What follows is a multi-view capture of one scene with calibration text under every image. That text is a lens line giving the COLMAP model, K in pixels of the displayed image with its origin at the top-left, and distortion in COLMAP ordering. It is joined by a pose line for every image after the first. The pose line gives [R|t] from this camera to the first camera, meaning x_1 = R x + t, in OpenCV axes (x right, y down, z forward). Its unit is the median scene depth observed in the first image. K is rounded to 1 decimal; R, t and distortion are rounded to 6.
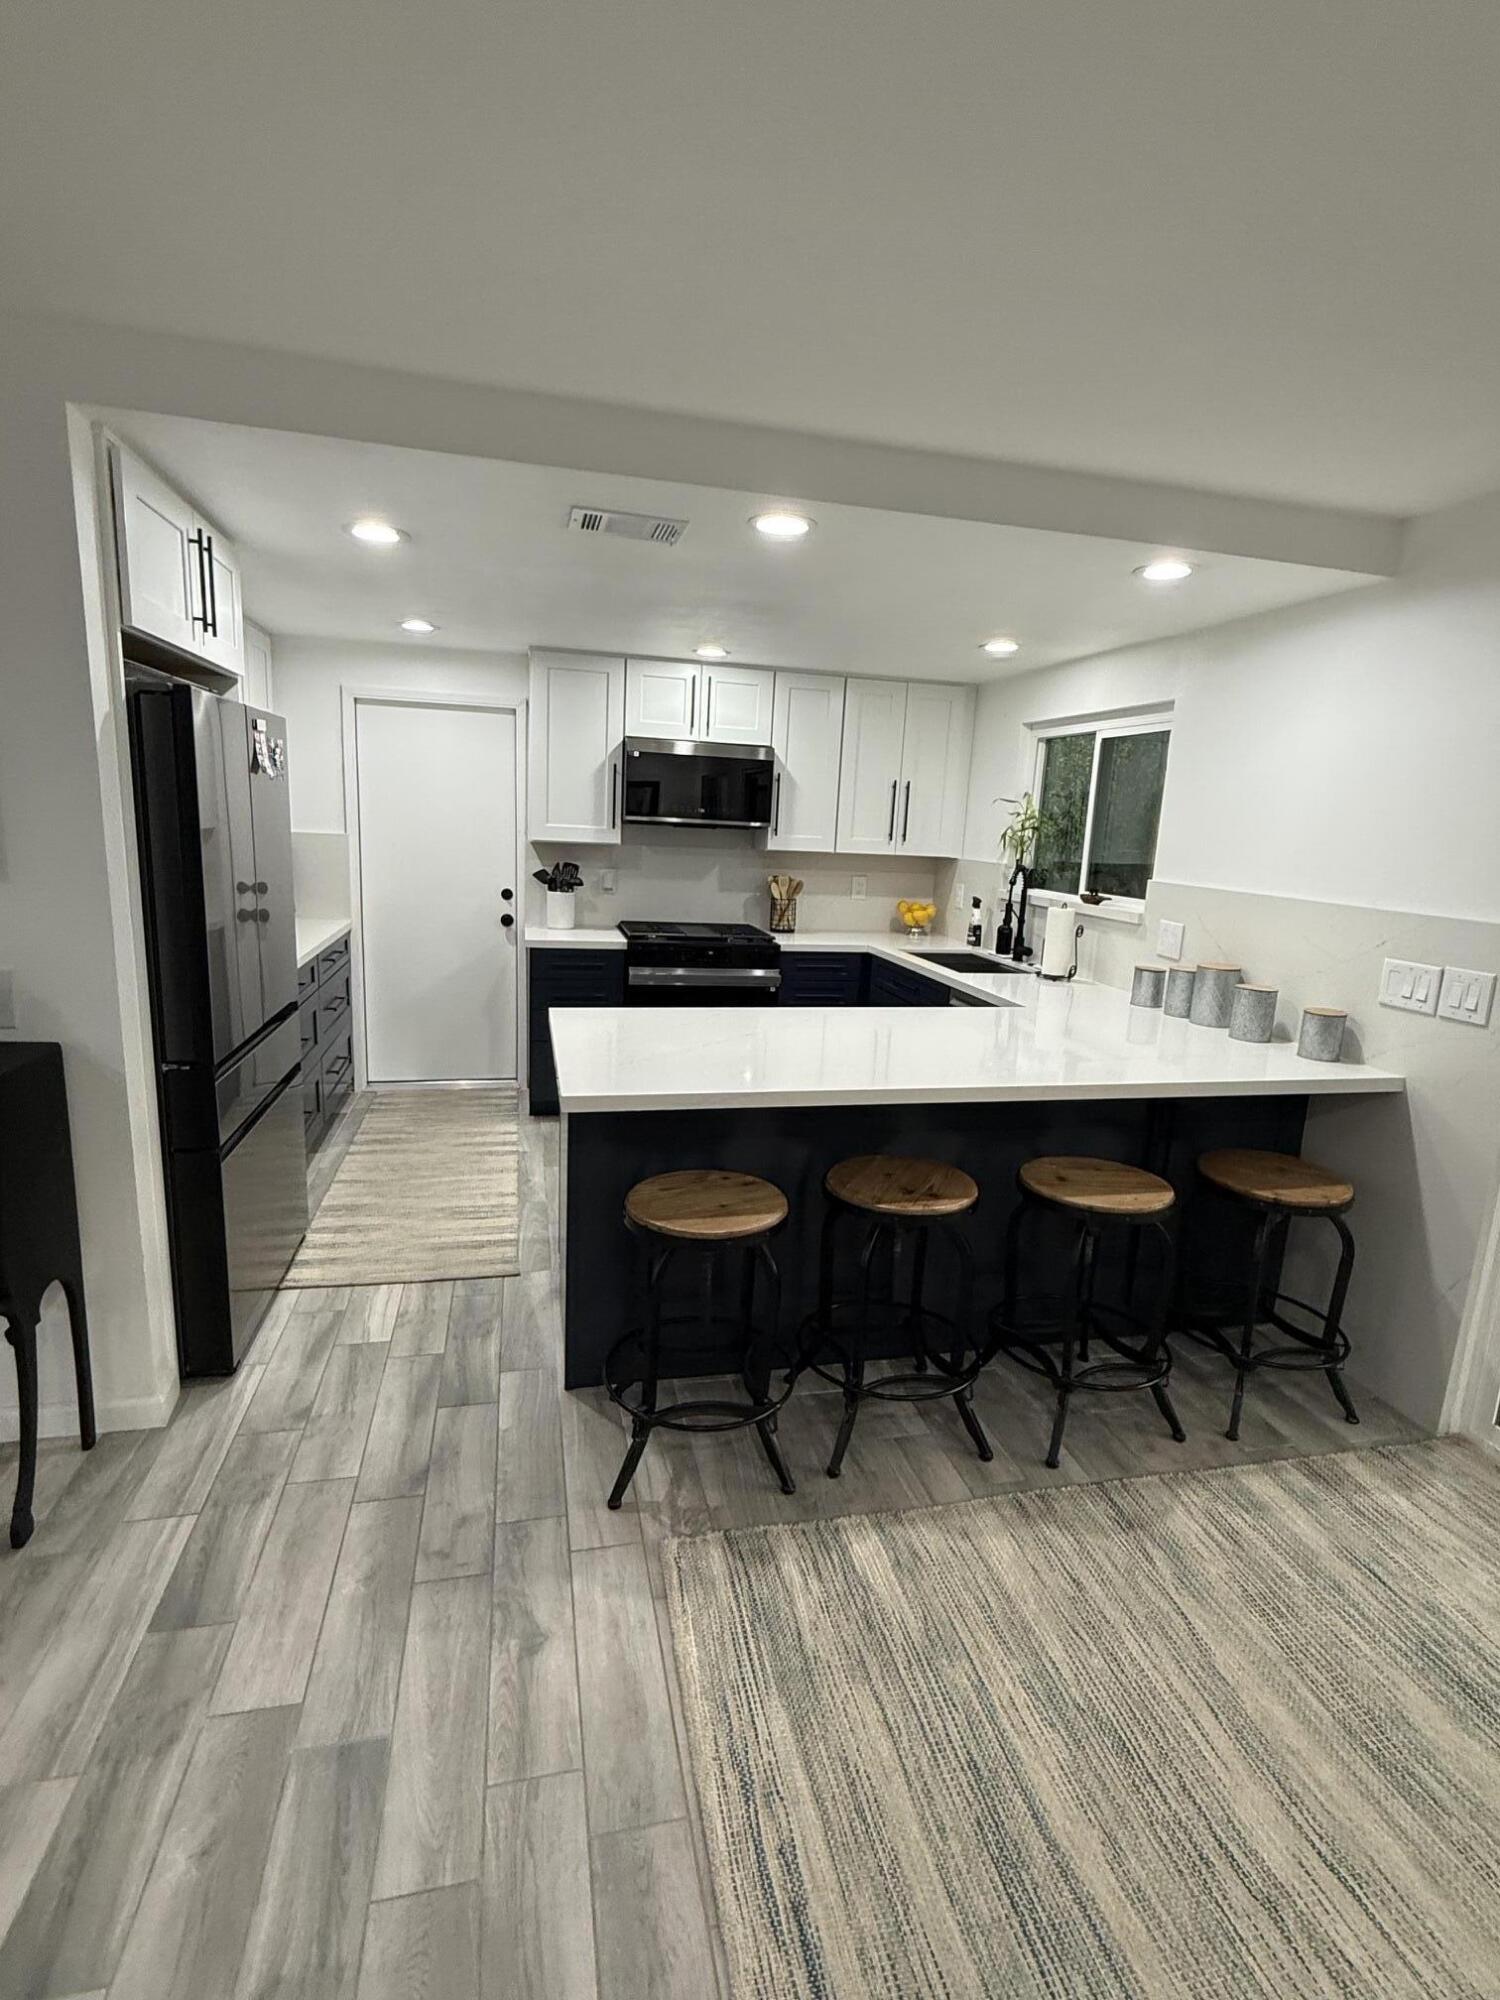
lens RADIAL K [[952.5, 0, 745.9], [0, 952.5, 1008.2], [0, 0, 1]] dist [-0.001769, -0.000489]
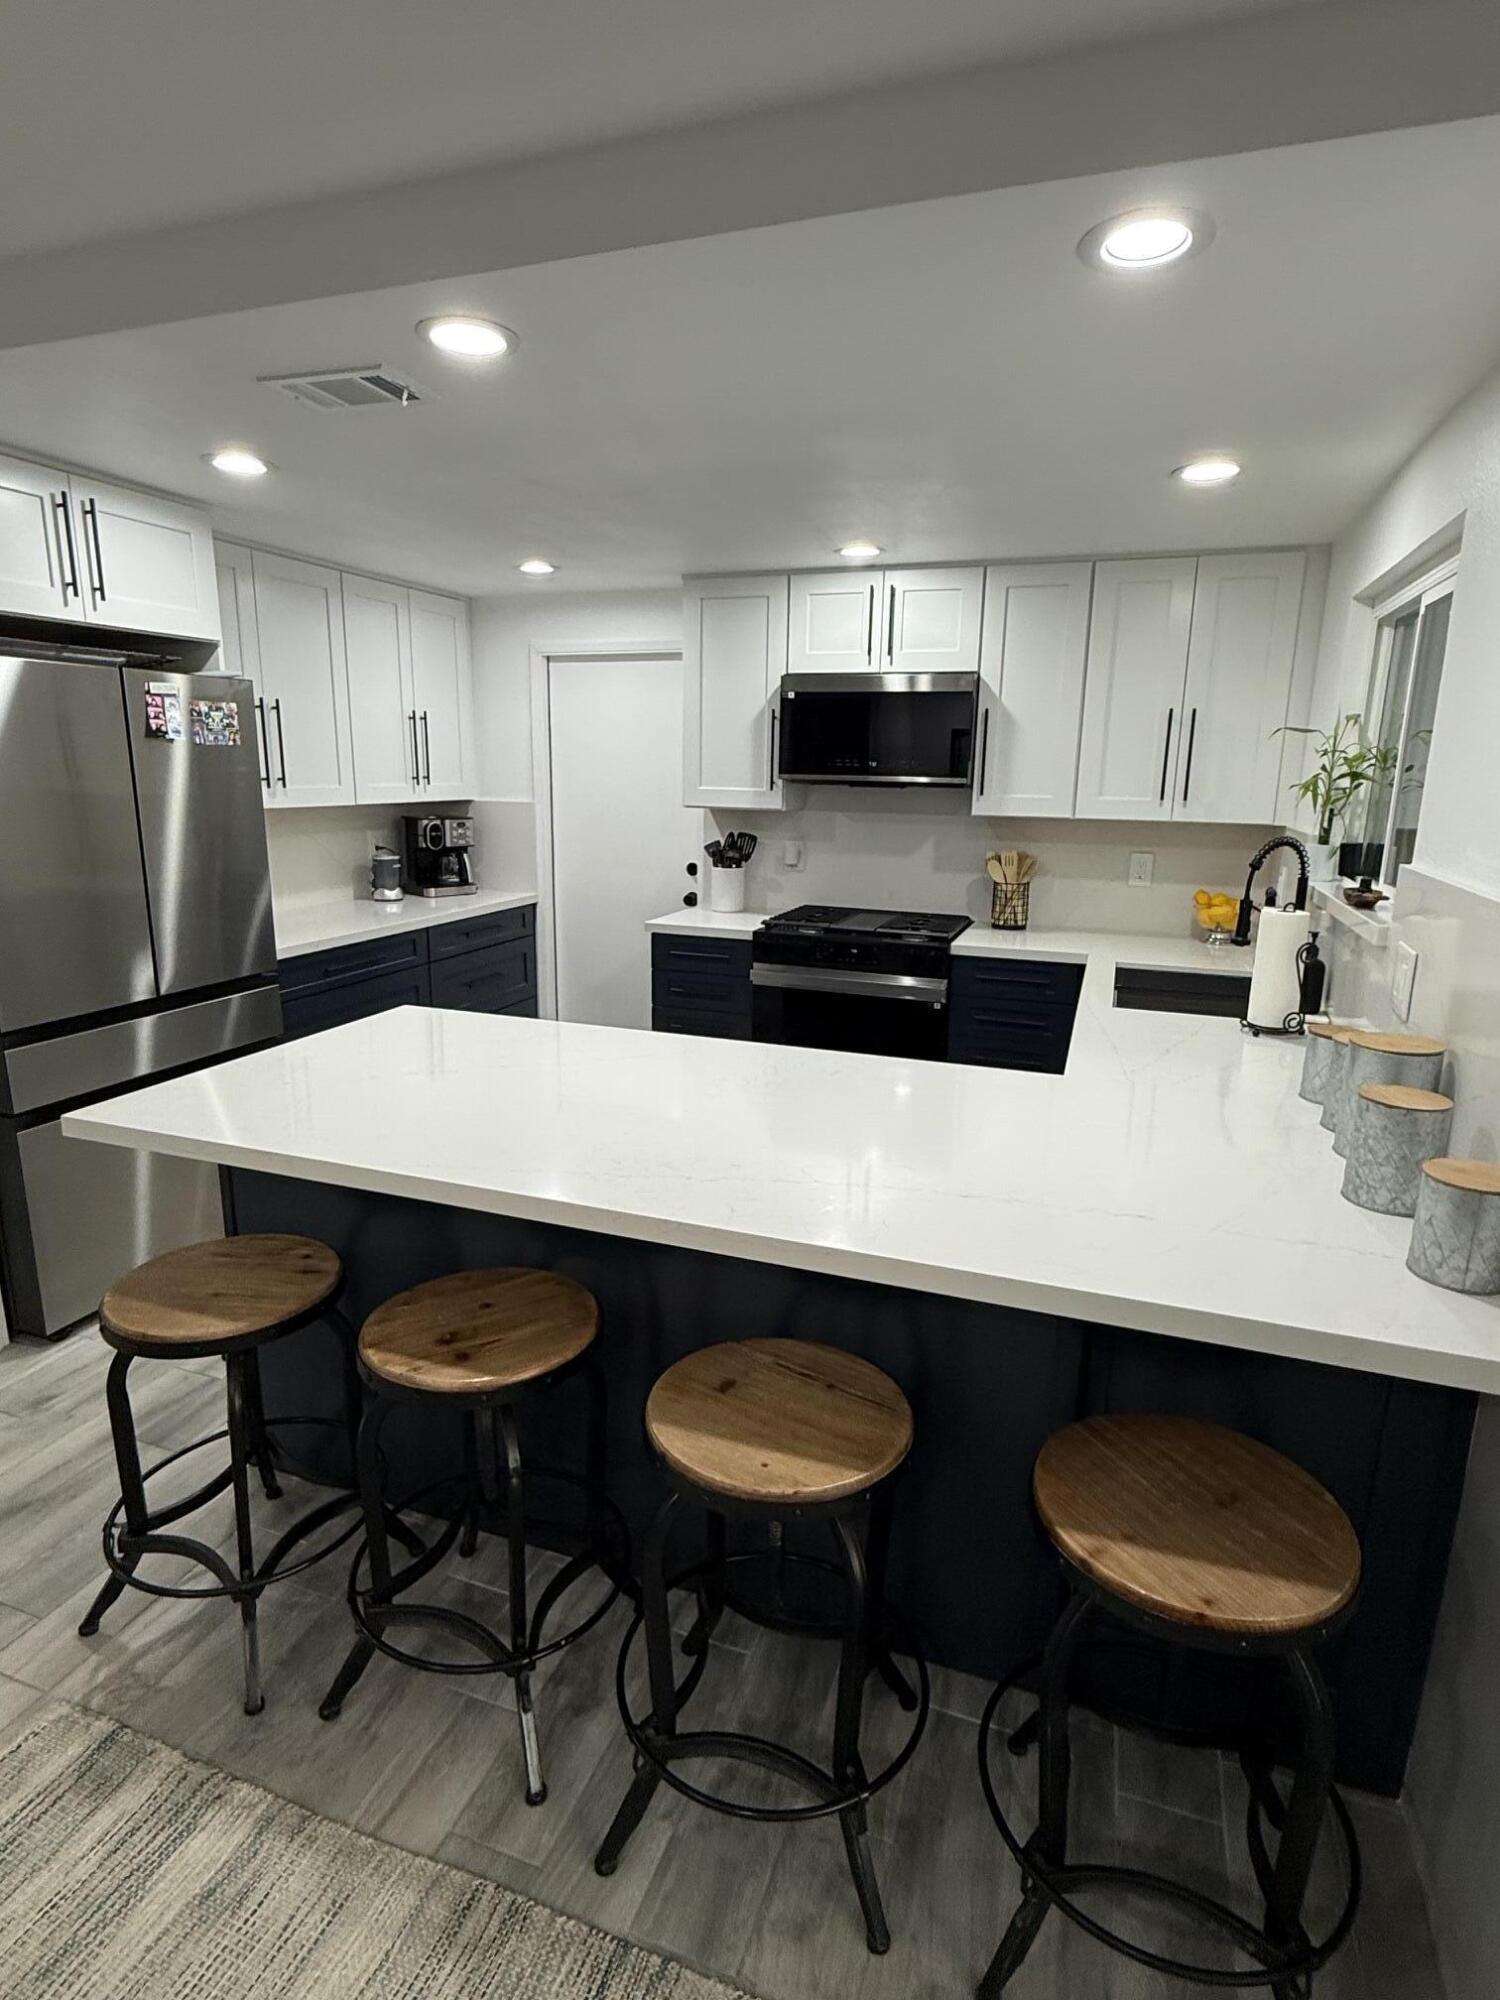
lens RADIAL K [[1043.3, 0, 754.0], [0, 1043.3, 1008.3], [0, 0, 1]] dist [-0.010213, 0.000273]
pose [[0.841414, 0.088838, -0.533038, 0.452703], [-0.082894, 0.995939, 0.035136, -0.046331], [0.533995, 0.014621, 0.845361, 0.334295]]
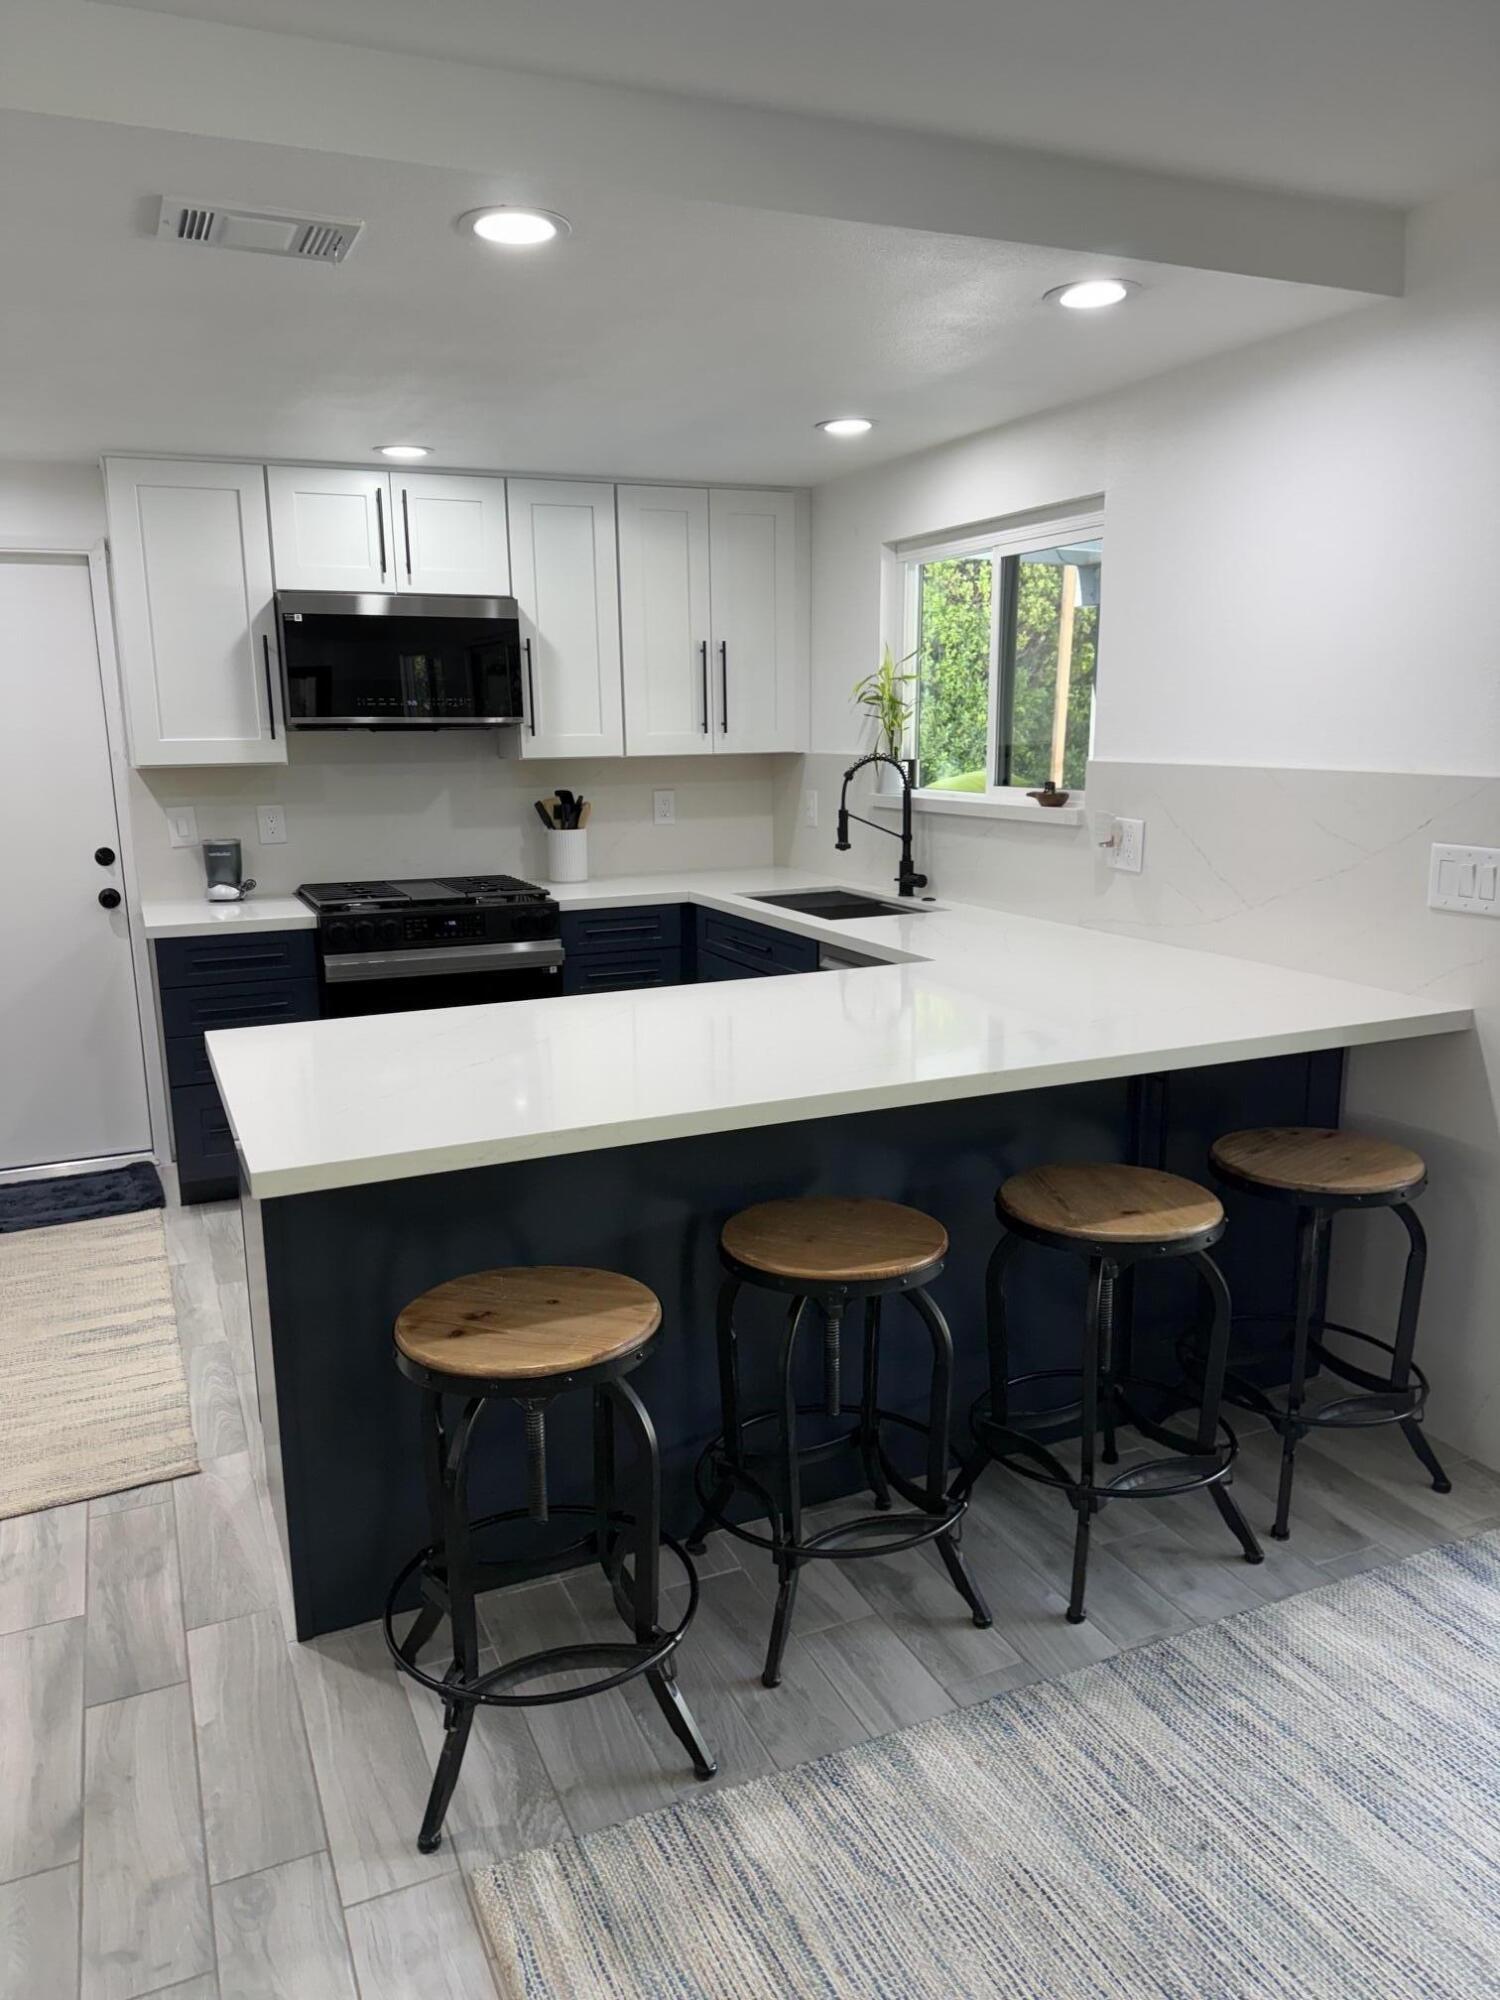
lens RADIAL K [[1386.3, 0, 749.2], [0, 1386.3, 1031.2], [0, 0, 1]] dist [0.005903, -0.023369]
pose [[0.978934, -0.102001, 0.176875, -0.017556], [0.097534, 0.994658, 0.033792, 0.004141], [-0.179377, -0.015829, 0.983653, 0.052905]]
